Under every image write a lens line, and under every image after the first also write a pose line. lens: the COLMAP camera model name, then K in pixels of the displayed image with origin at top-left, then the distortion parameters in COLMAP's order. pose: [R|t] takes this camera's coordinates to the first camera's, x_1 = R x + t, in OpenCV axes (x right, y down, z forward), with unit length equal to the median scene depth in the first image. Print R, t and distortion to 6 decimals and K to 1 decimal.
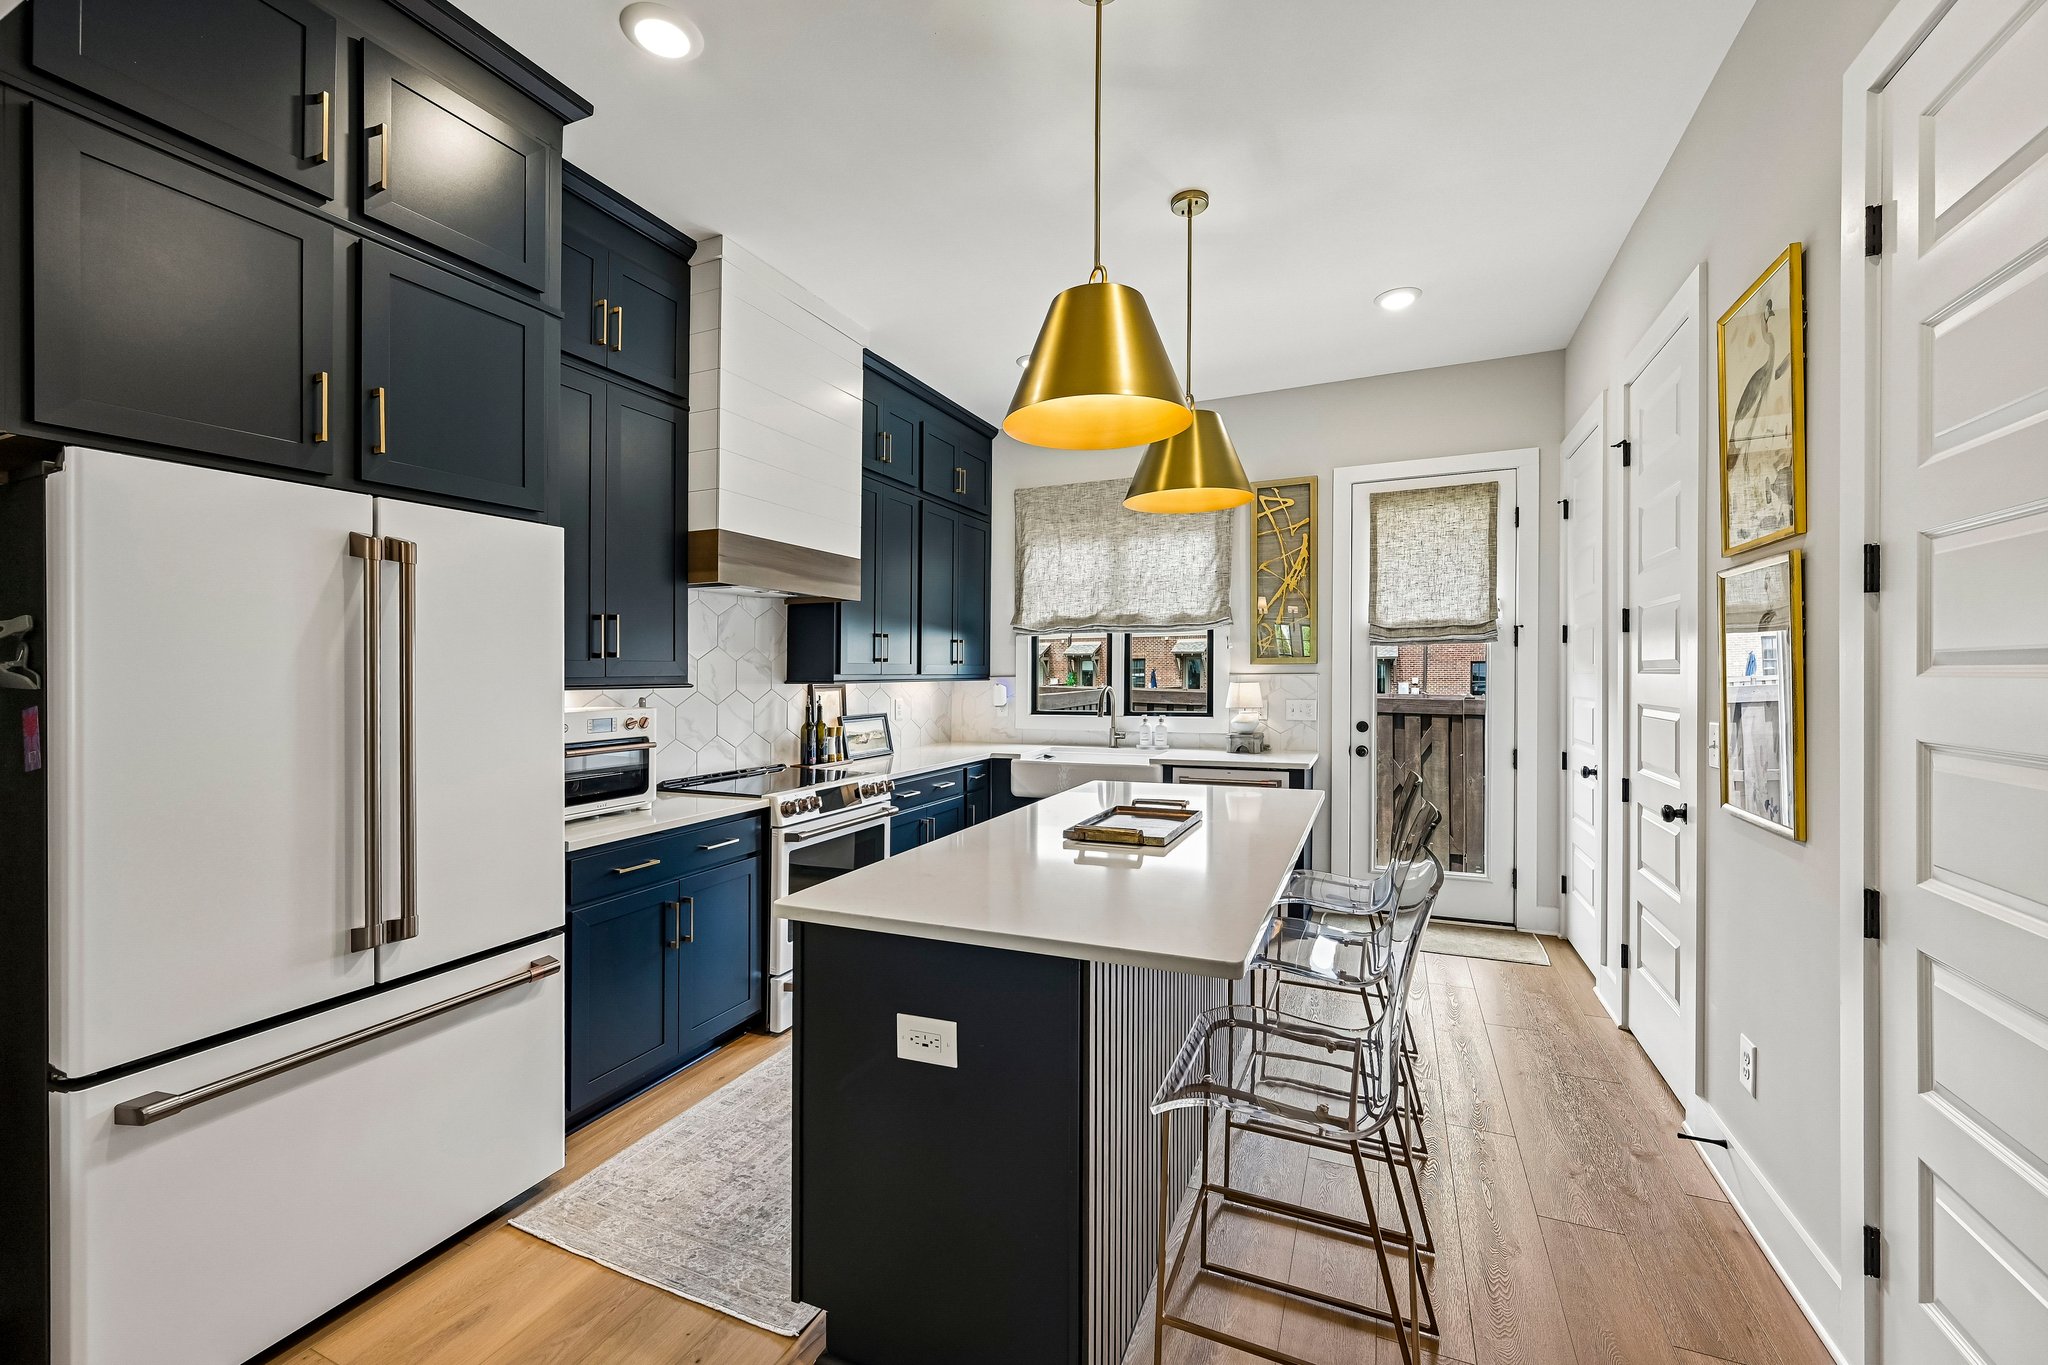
lens RADIAL K [[820.8, 0, 1016.4], [0, 820.8, 690.0], [0, 0, 1]] dist [0.000306, 0.000531]
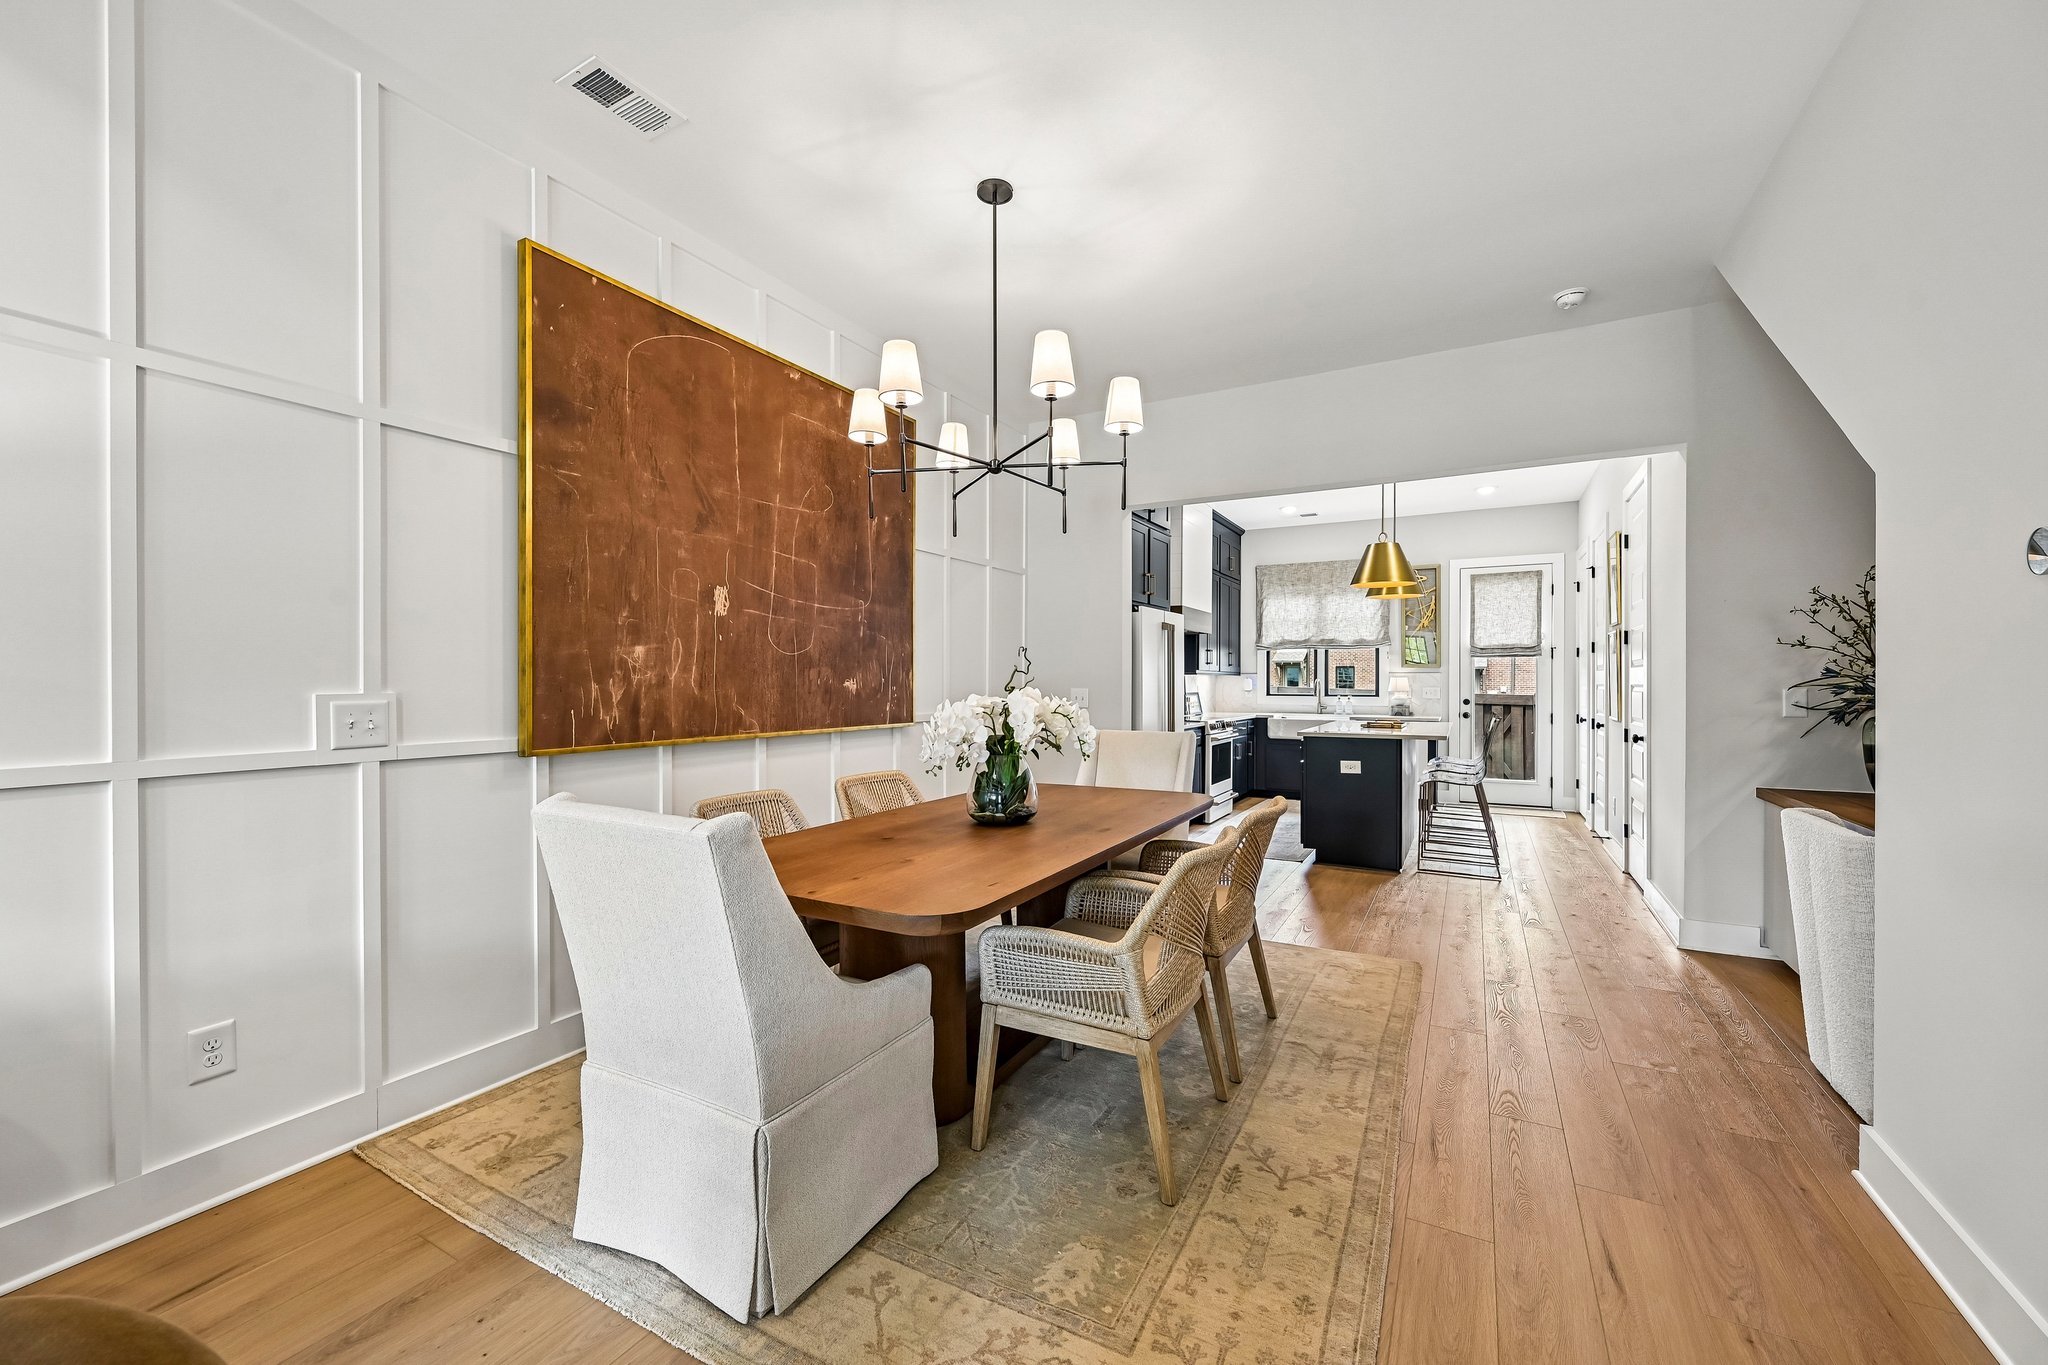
lens RADIAL K [[821.9, 0, 1028.8], [0, 821.9, 680.7], [0, 0, 1]] dist [0.000462, 0.000189]
pose [[0.997241, 0.008670, -0.073724, -0.474283], [-0.010210, 0.999737, -0.020540, 0.051315], [0.073526, 0.021236, 0.997067, -1.023856]]
